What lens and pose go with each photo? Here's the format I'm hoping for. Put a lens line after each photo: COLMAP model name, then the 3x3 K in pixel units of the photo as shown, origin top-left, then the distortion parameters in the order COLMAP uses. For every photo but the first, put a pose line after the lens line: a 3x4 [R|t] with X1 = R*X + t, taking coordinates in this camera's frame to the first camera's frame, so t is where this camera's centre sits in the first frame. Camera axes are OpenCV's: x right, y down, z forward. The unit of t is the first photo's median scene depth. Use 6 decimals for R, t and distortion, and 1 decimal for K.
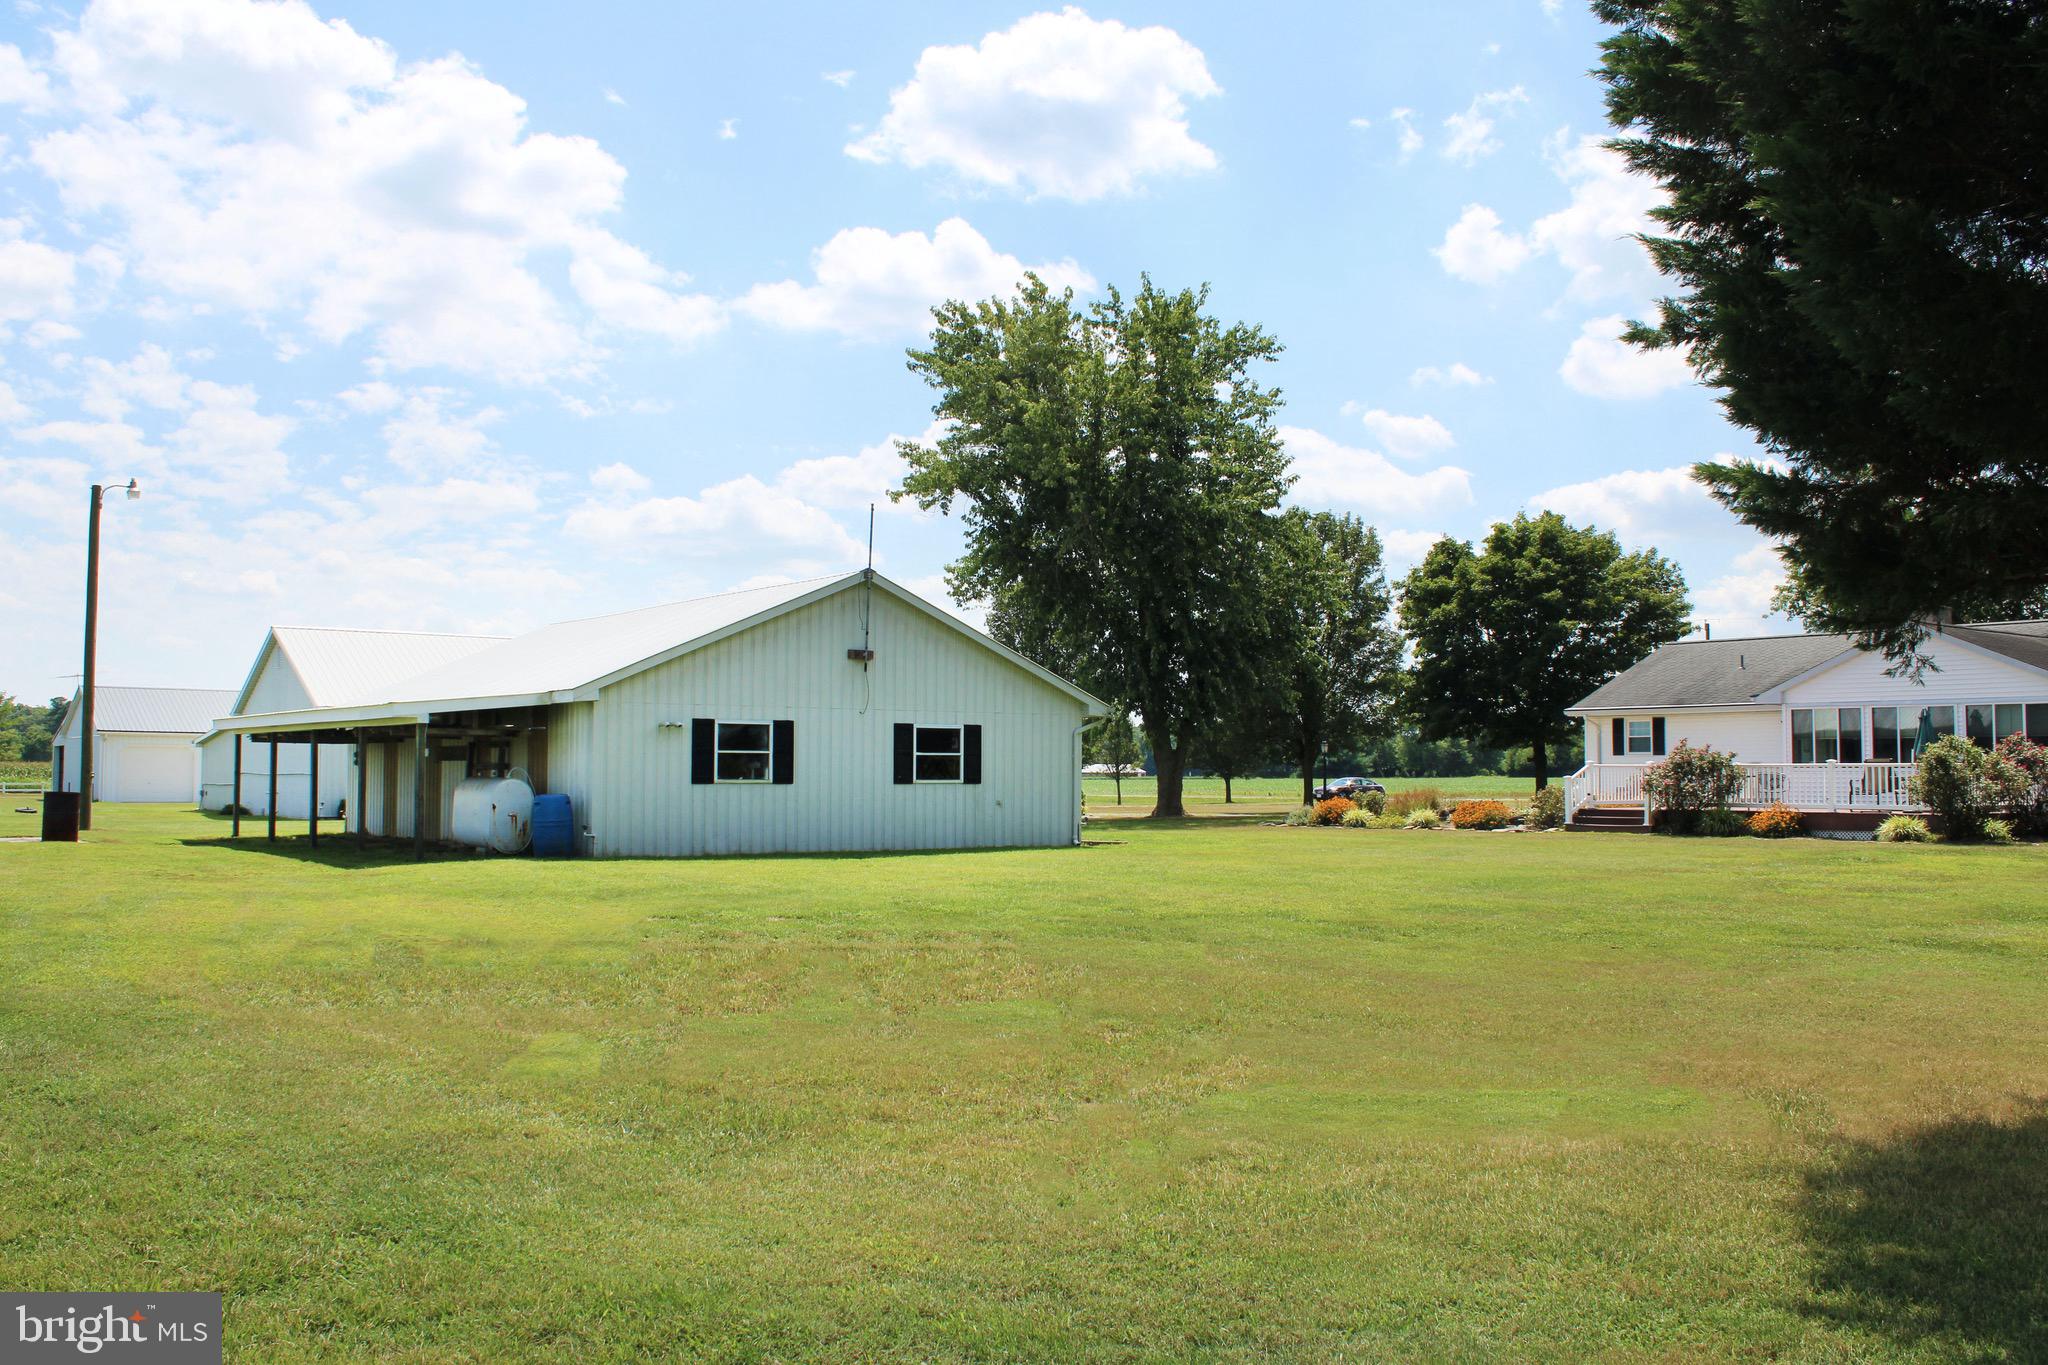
lens RADIAL K [[1751.6, 0, 1024.0], [0, 1751.6, 682.5], [0, 0, 1]] dist [-0.175595, 0.144090]
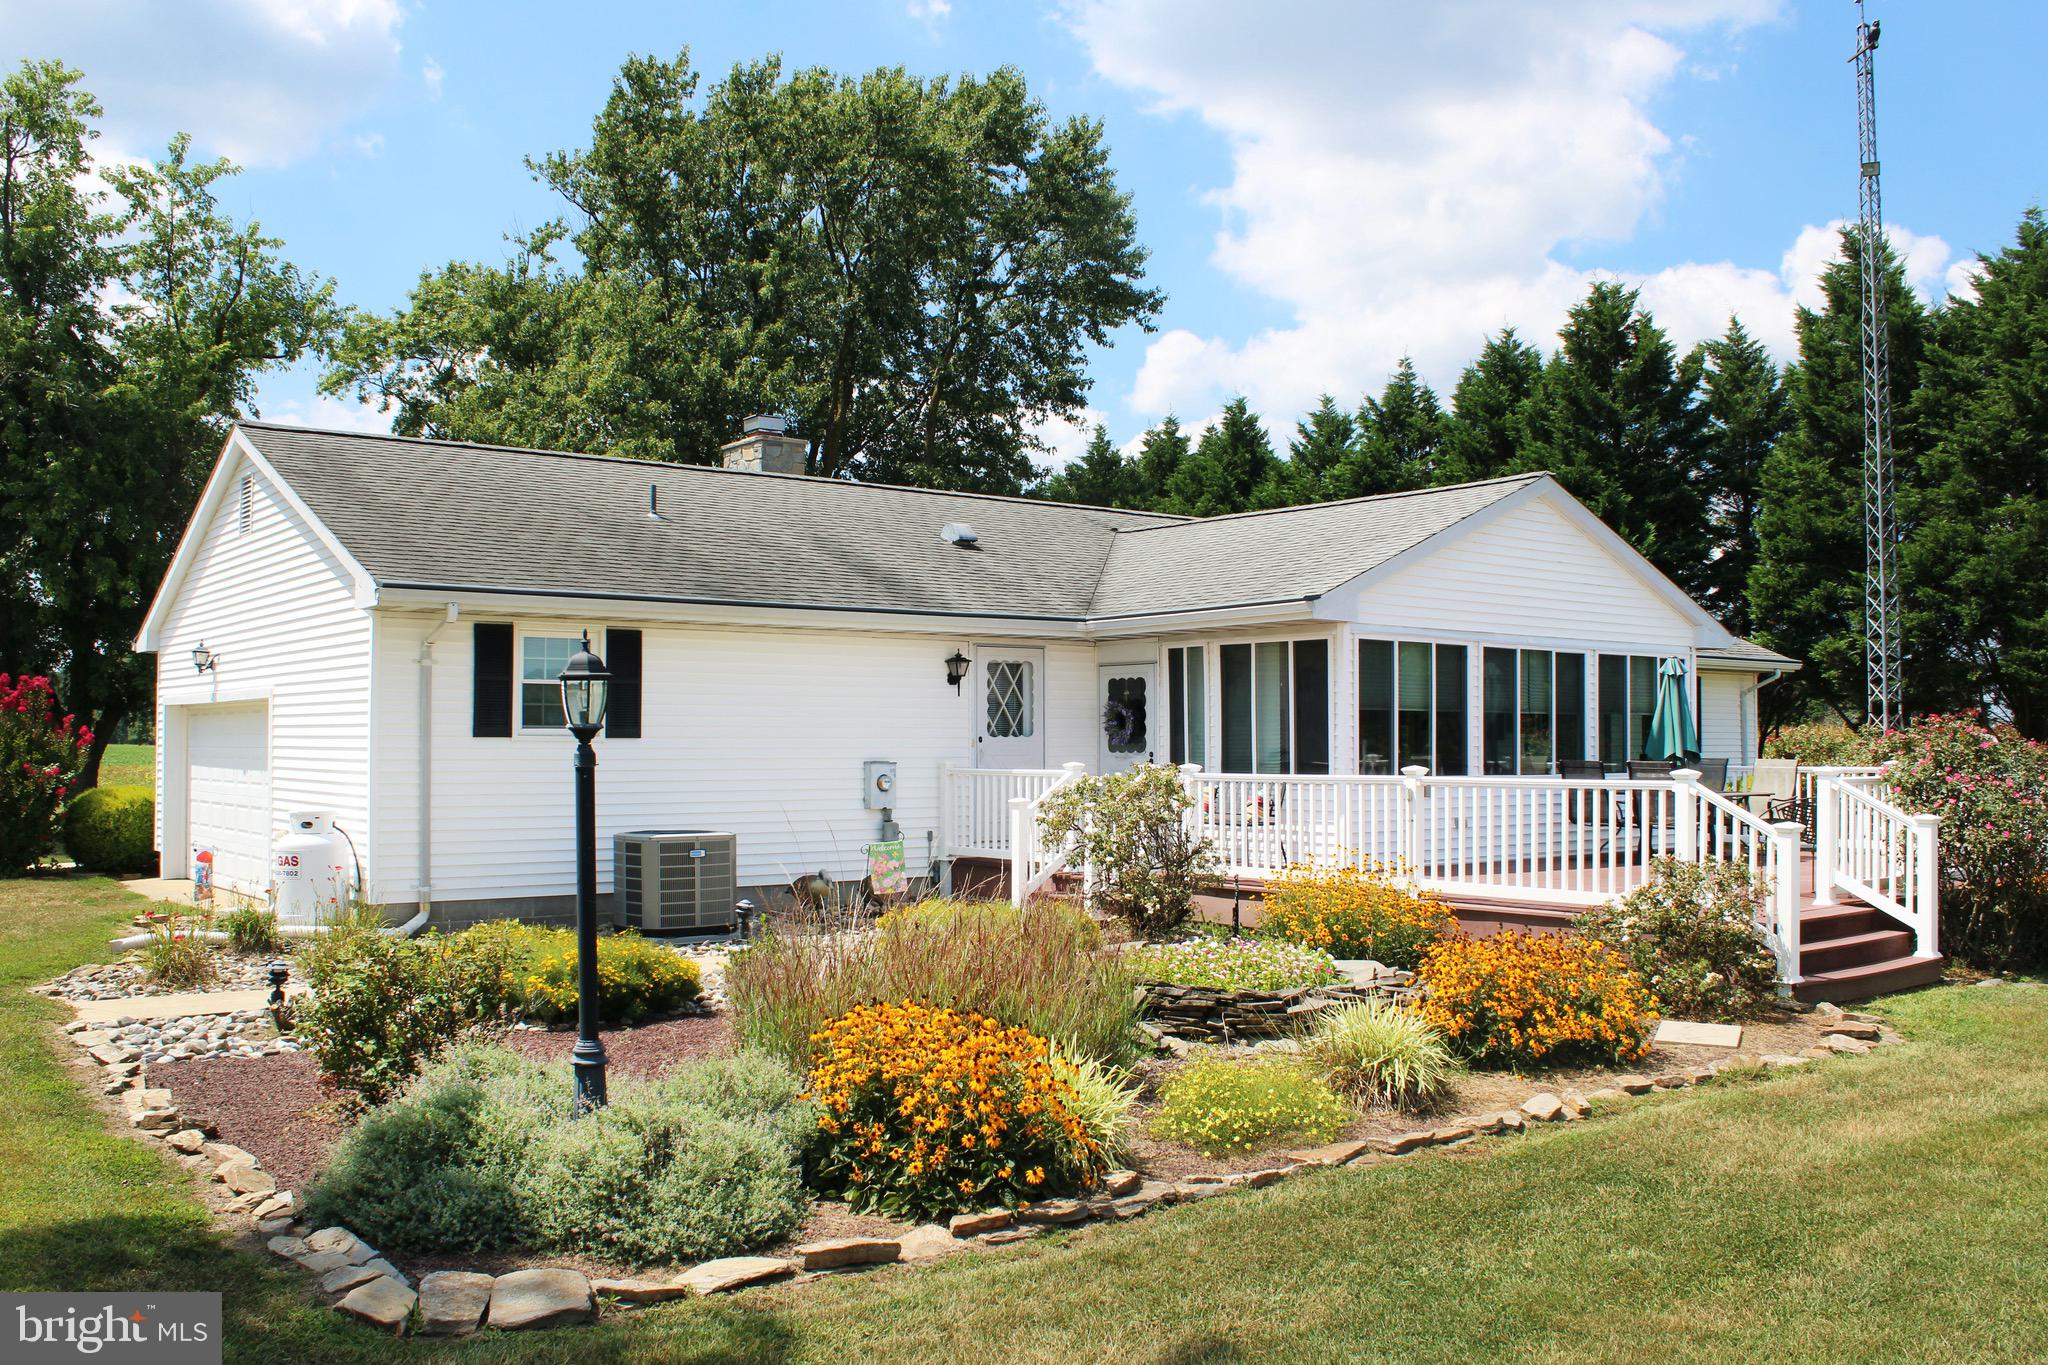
lens RADIAL K [[1735.4, 0, 1030.8], [0, 1735.4, 690.8], [0, 0, 1]] dist [-0.182148, 0.150674]
pose [[-0.012671, 0.021561, 0.999687, 0.027842], [-0.055124, 0.998232, -0.022228, 0.043394], [-0.998399, -0.055389, -0.011460, 1.106774]]
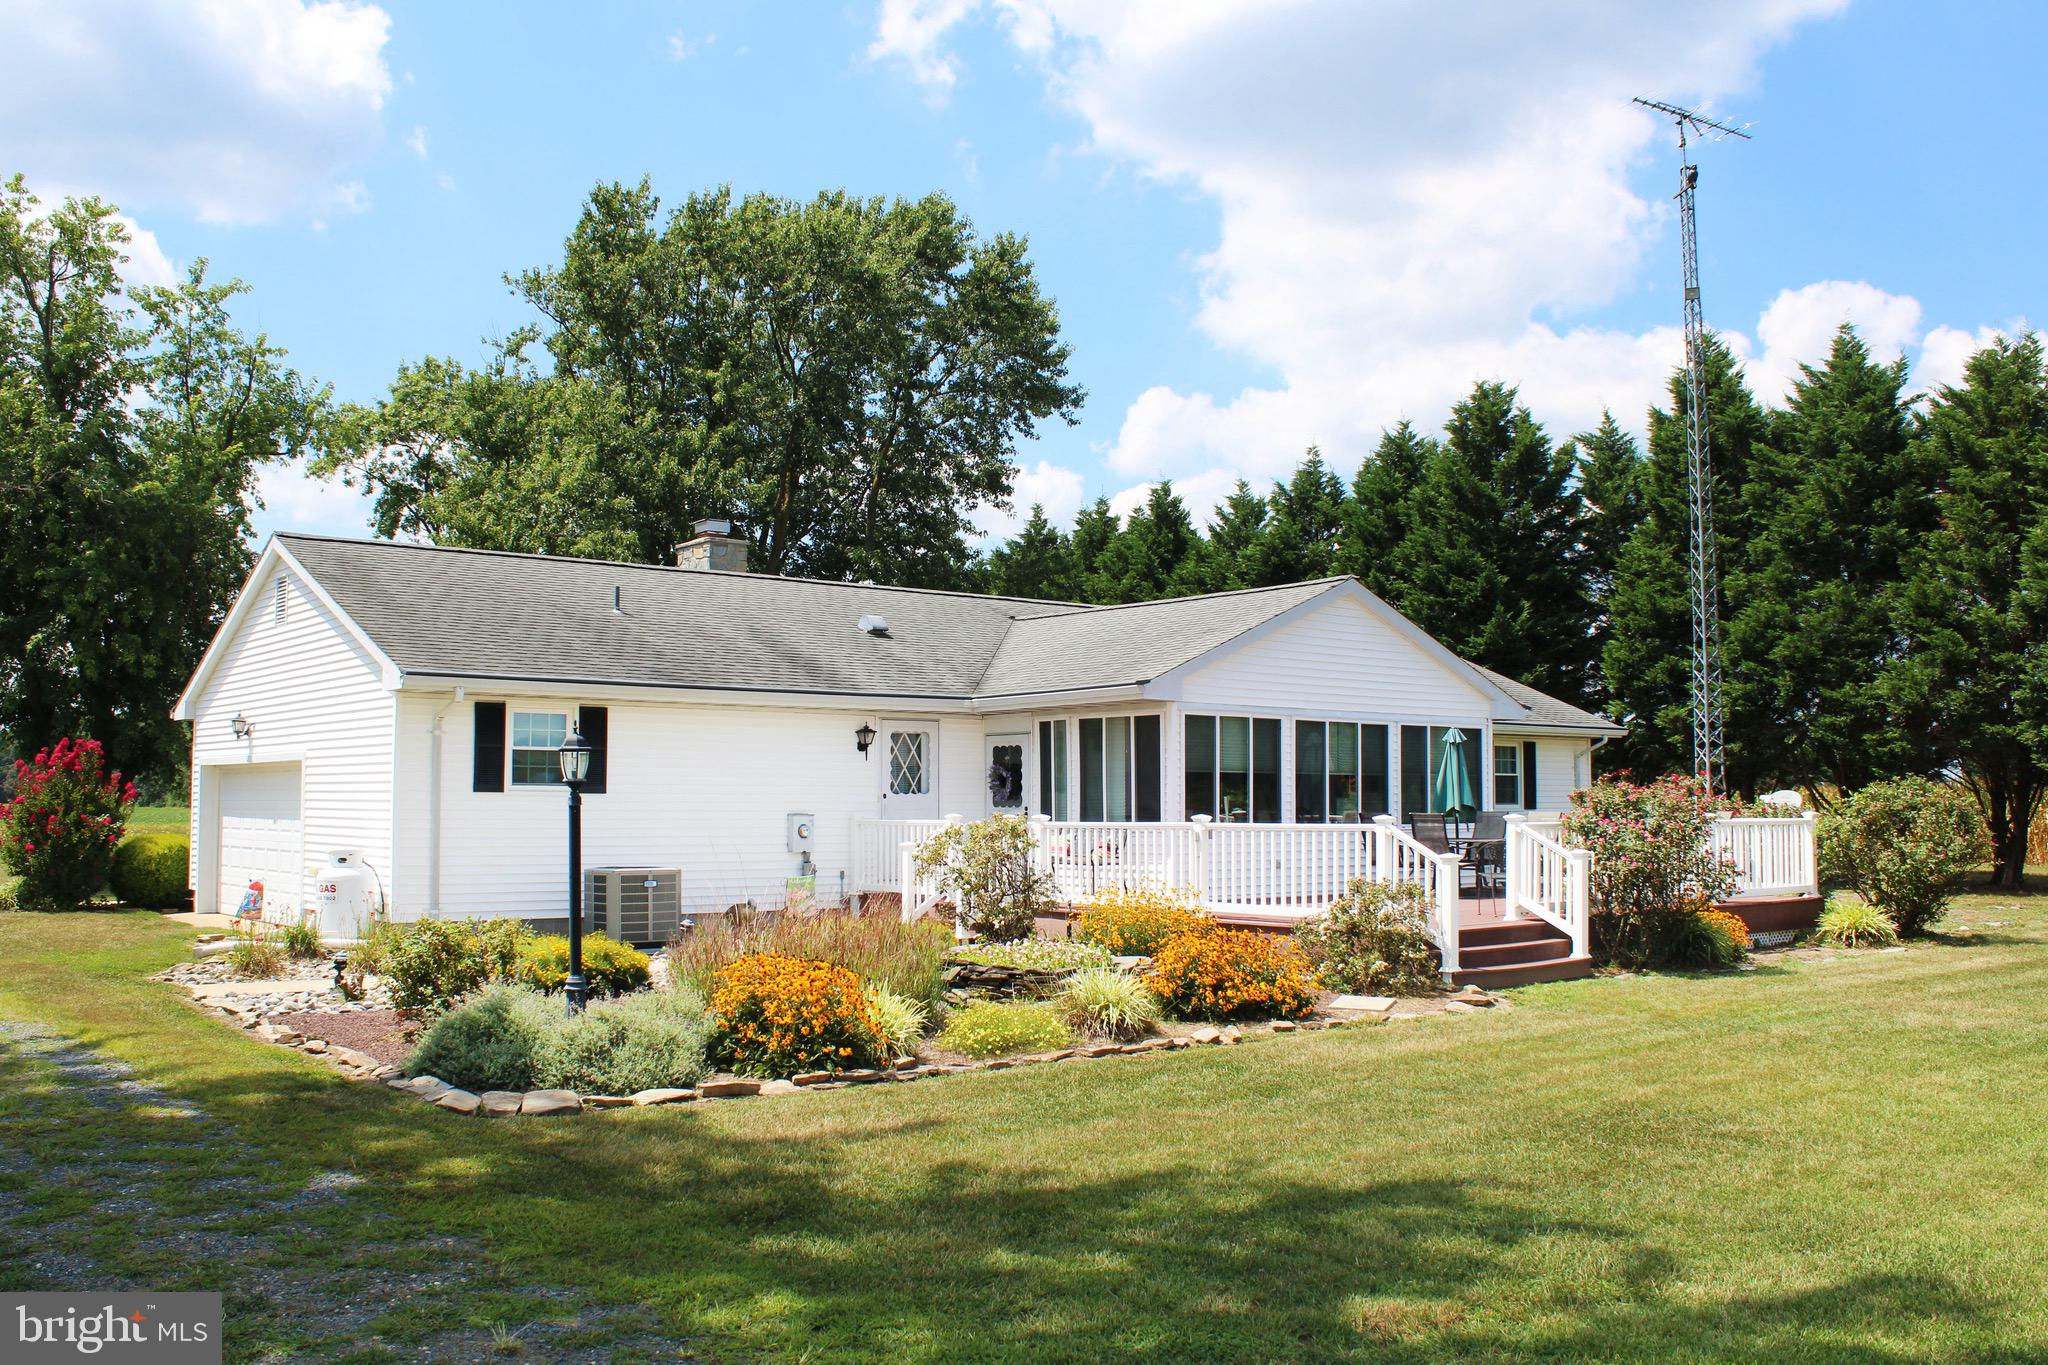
lens RADIAL K [[1751.6, 0, 1024.0], [0, 1751.6, 682.5], [0, 0, 1]] dist [-0.175595, 0.144090]
pose [[-0.028136, 0.061997, 0.997680, -0.084351], [-0.055079, 0.996462, -0.063475, 0.043656], [-0.998086, -0.056737, -0.024622, 1.084092]]
